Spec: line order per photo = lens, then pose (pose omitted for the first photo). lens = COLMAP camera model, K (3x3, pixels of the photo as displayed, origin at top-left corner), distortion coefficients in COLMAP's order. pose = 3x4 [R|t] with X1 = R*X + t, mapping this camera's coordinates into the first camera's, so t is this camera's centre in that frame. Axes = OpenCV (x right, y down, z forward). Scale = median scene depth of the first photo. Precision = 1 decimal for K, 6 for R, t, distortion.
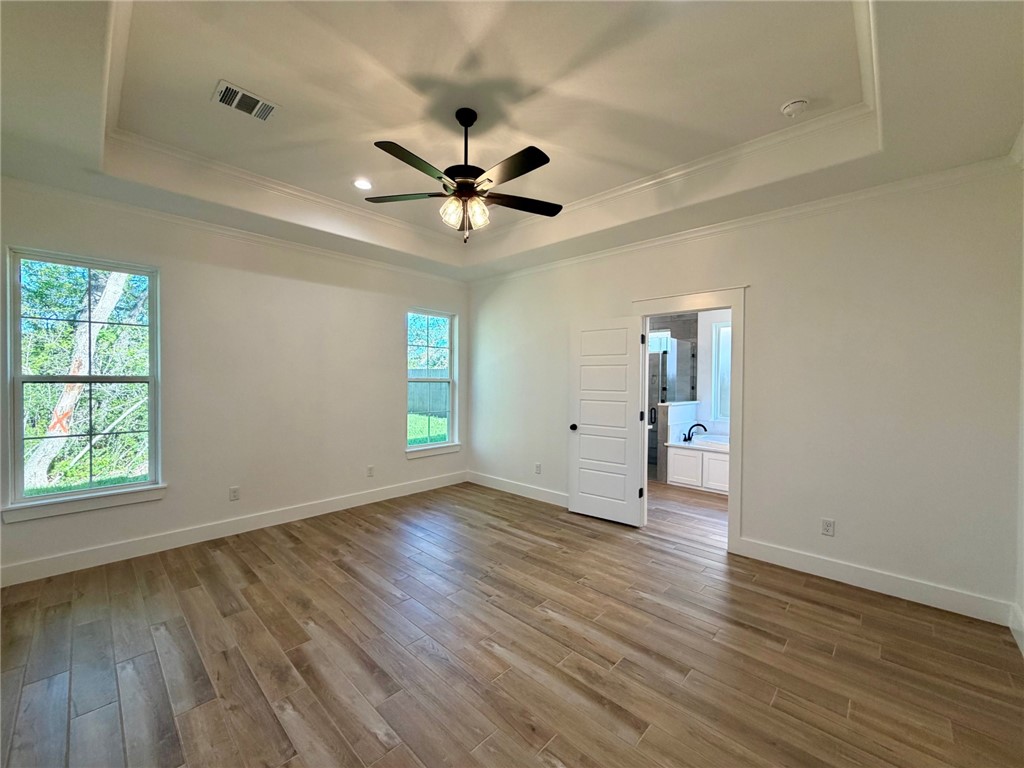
lens RADIAL K [[405.4, 0, 507.6], [0, 405.4, 389.2], [0, 0, 1]] dist [-0.000704, 0.000268]
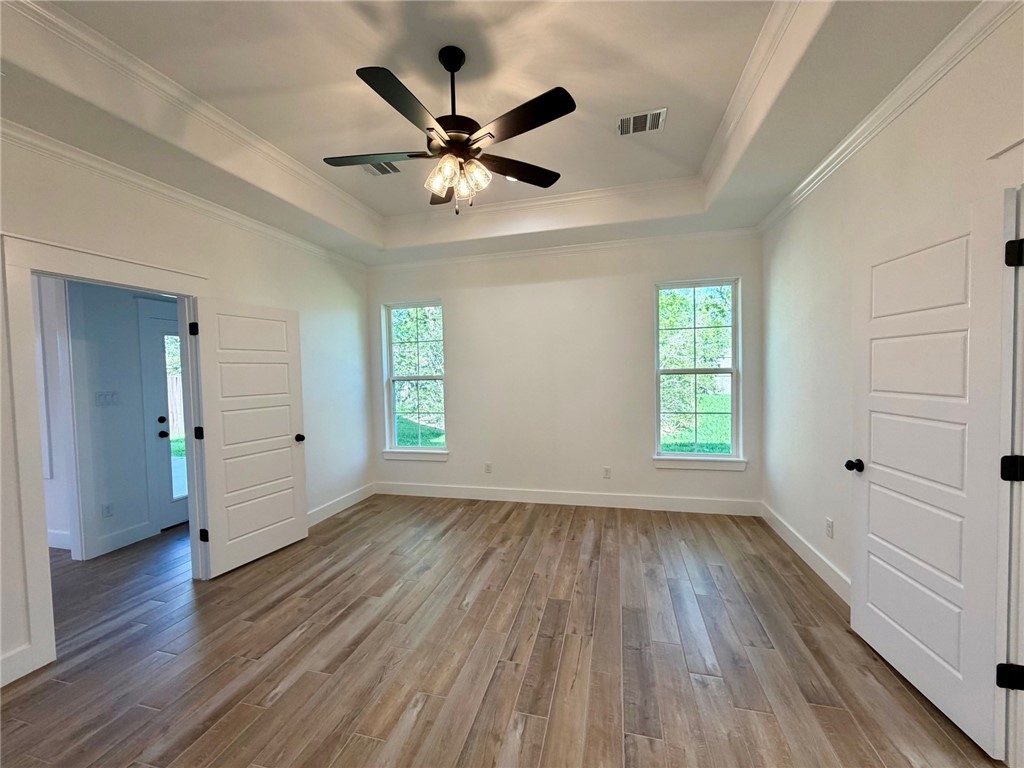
lens RADIAL K [[405.4, 0, 508.1], [0, 405.4, 387.7], [0, 0, 1]] dist [-0.000704, 0.000268]
pose [[0.483933, 0.016352, -0.874952, 0.425929], [0.010002, 0.999657, 0.024215, -0.018079], [0.875048, -0.020469, 0.483603, 0.433043]]
